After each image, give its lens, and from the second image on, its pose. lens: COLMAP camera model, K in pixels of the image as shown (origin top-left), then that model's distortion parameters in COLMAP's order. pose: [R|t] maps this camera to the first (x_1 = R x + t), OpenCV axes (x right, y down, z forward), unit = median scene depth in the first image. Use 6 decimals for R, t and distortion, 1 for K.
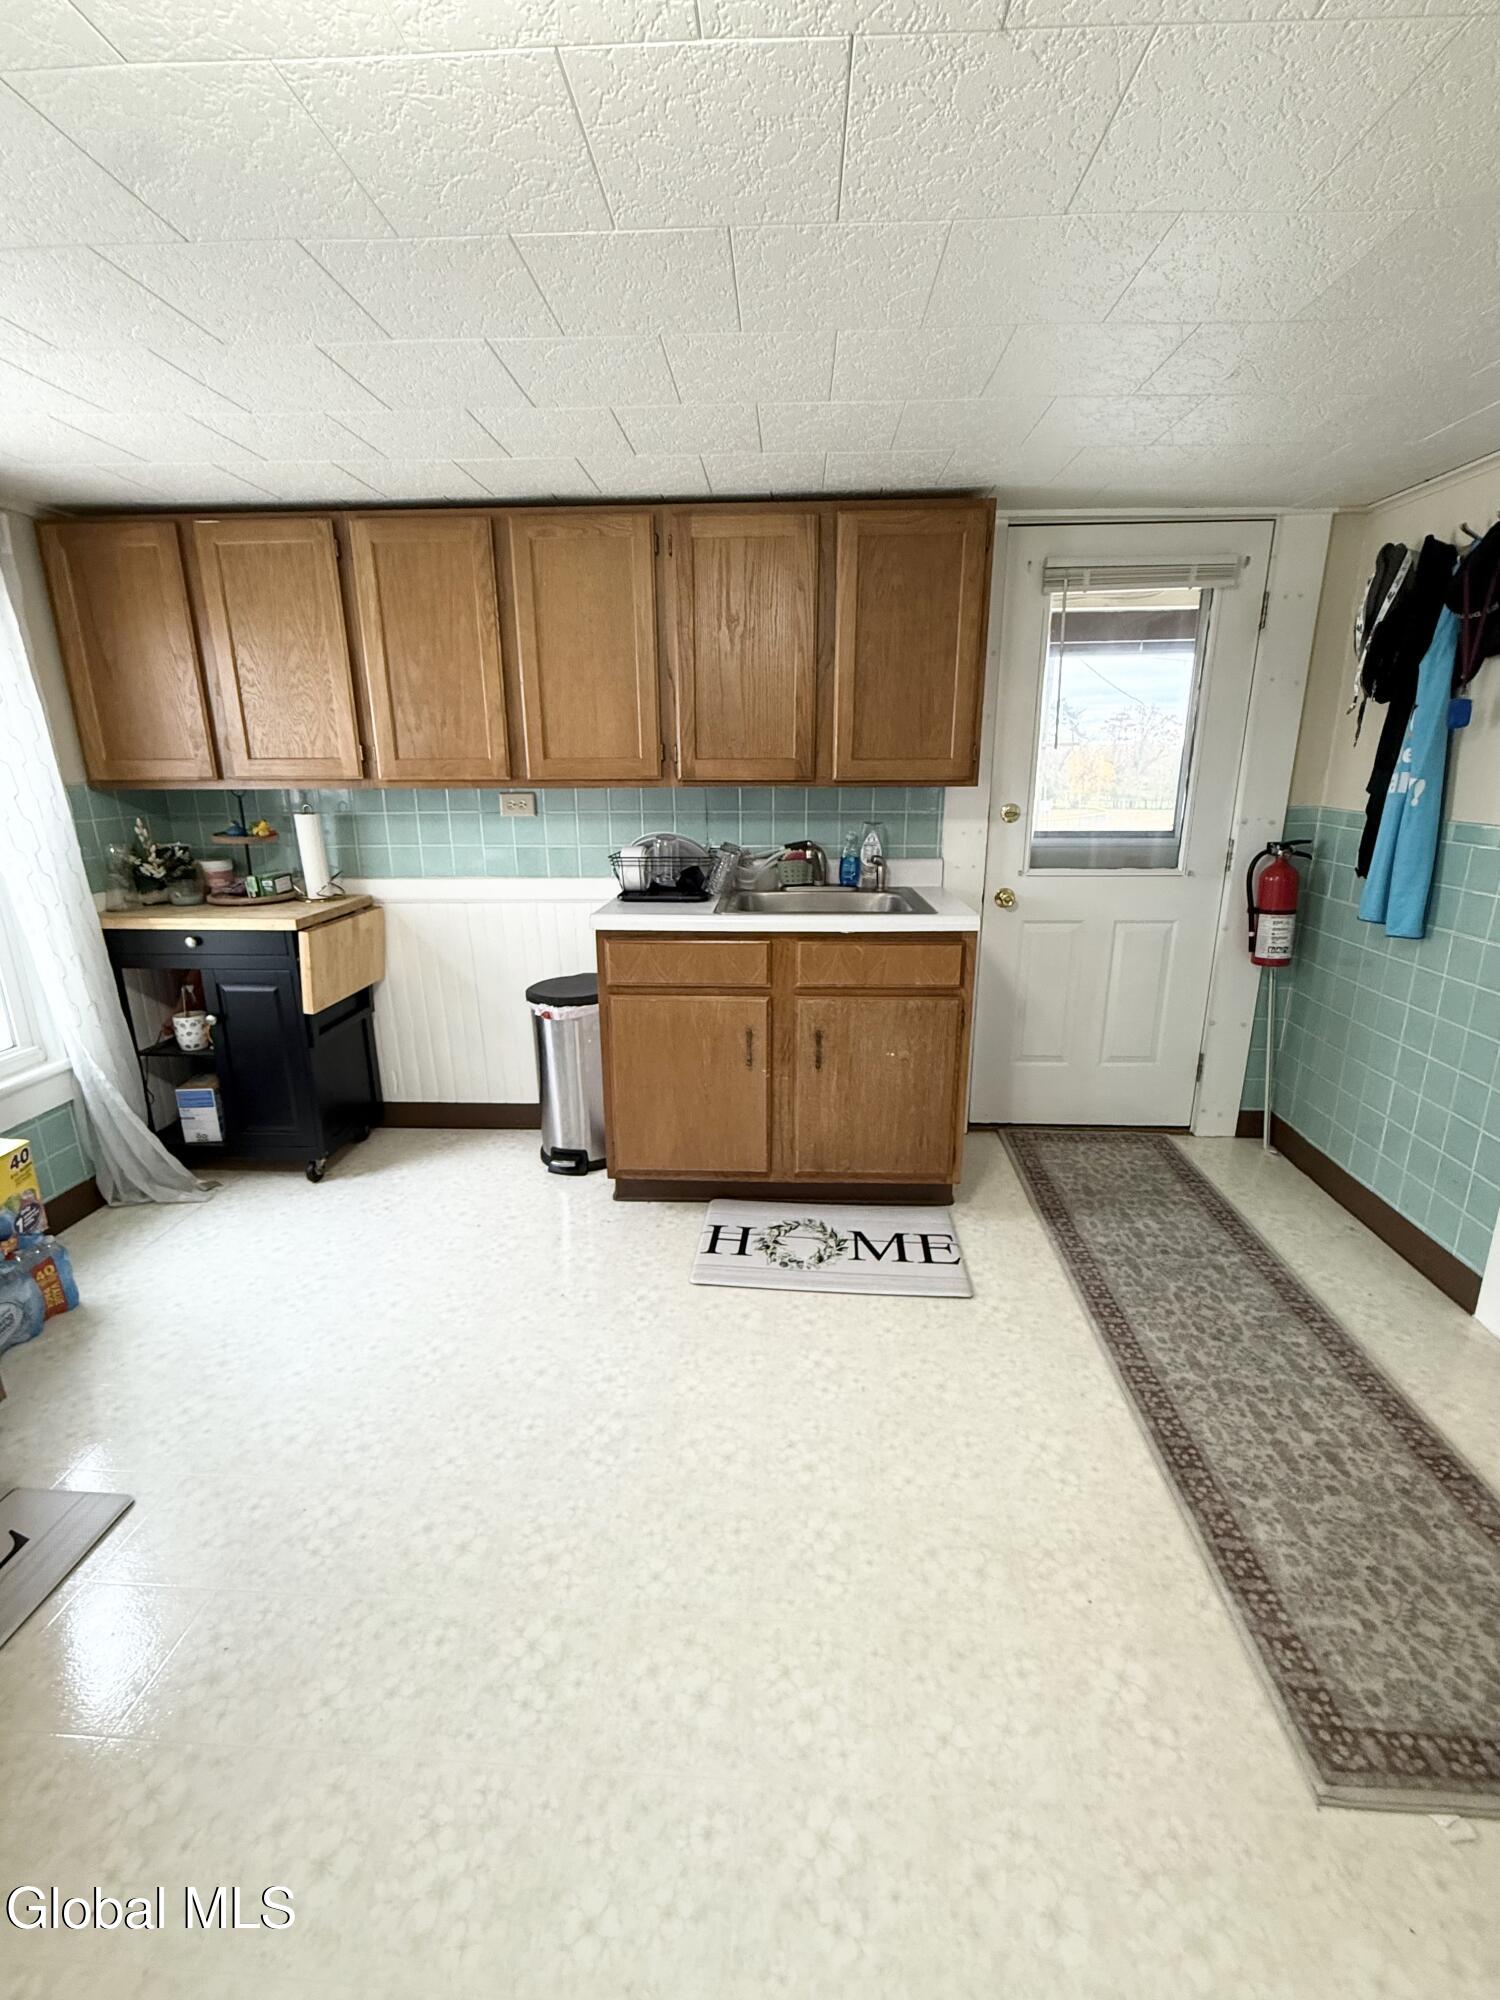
lens RADIAL K [[860.5, 0, 750.2], [0, 860.5, 998.1], [0, 0, 1]] dist [-0.000547, -0.000711]
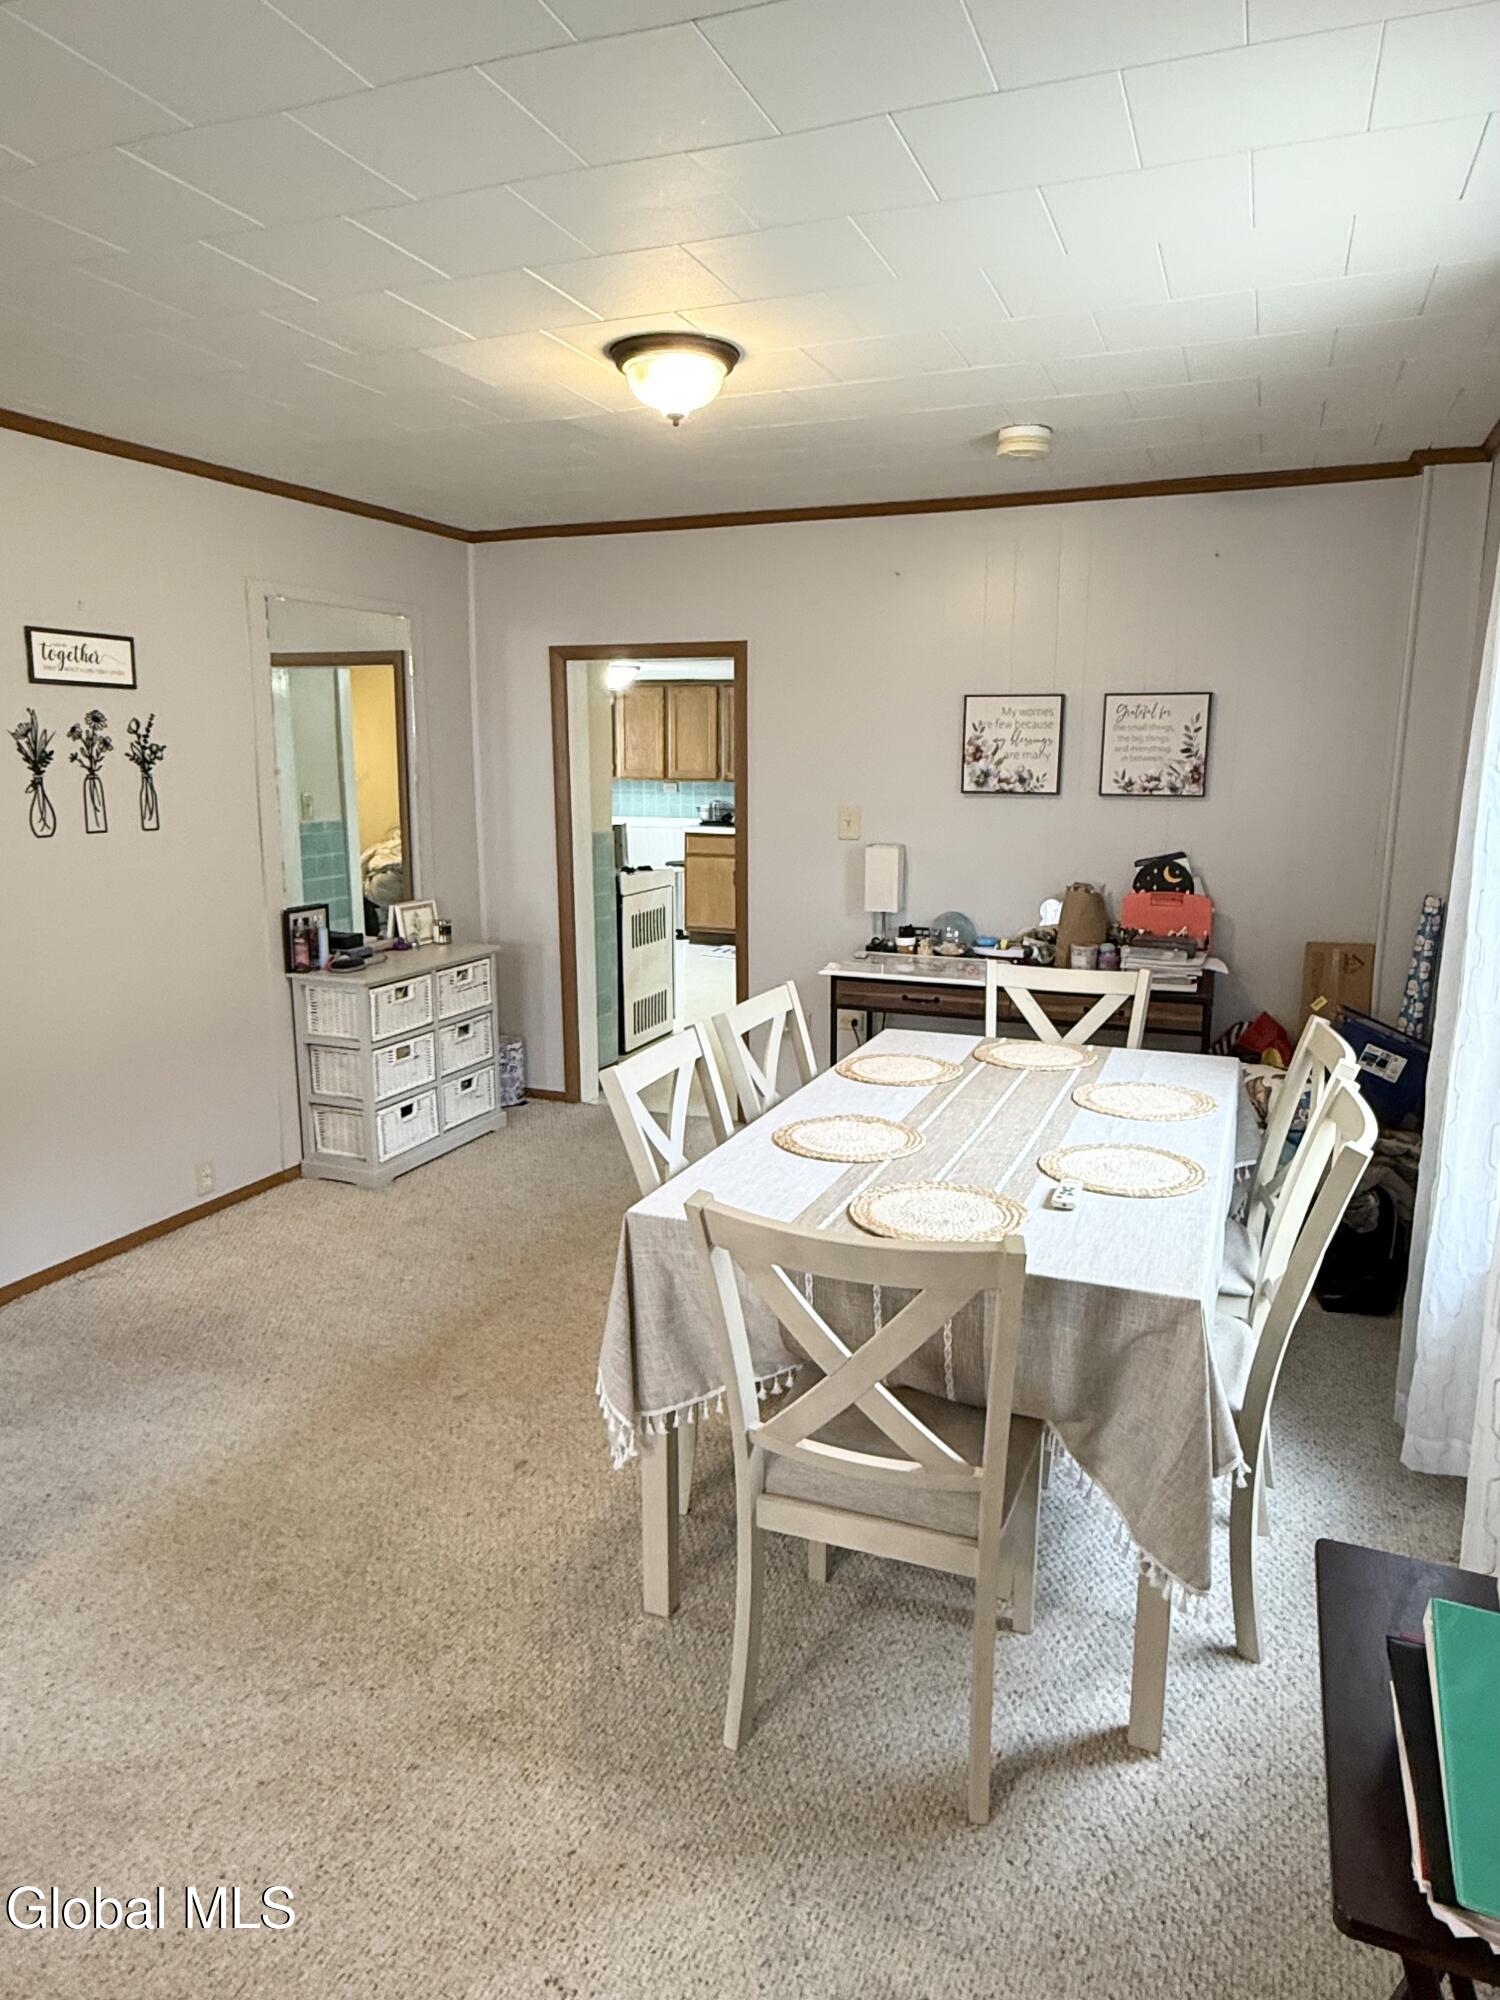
lens RADIAL K [[1273.7, 0, 749.0], [0, 1273.7, 991.6], [0, 0, 1]] dist [0.005773, -0.002223]
pose [[0.948542, 0.072039, -0.308347, 1.205492], [-0.092710, 0.994287, -0.052900, 0.572421], [0.302775, 0.078765, 0.949802, -2.549953]]
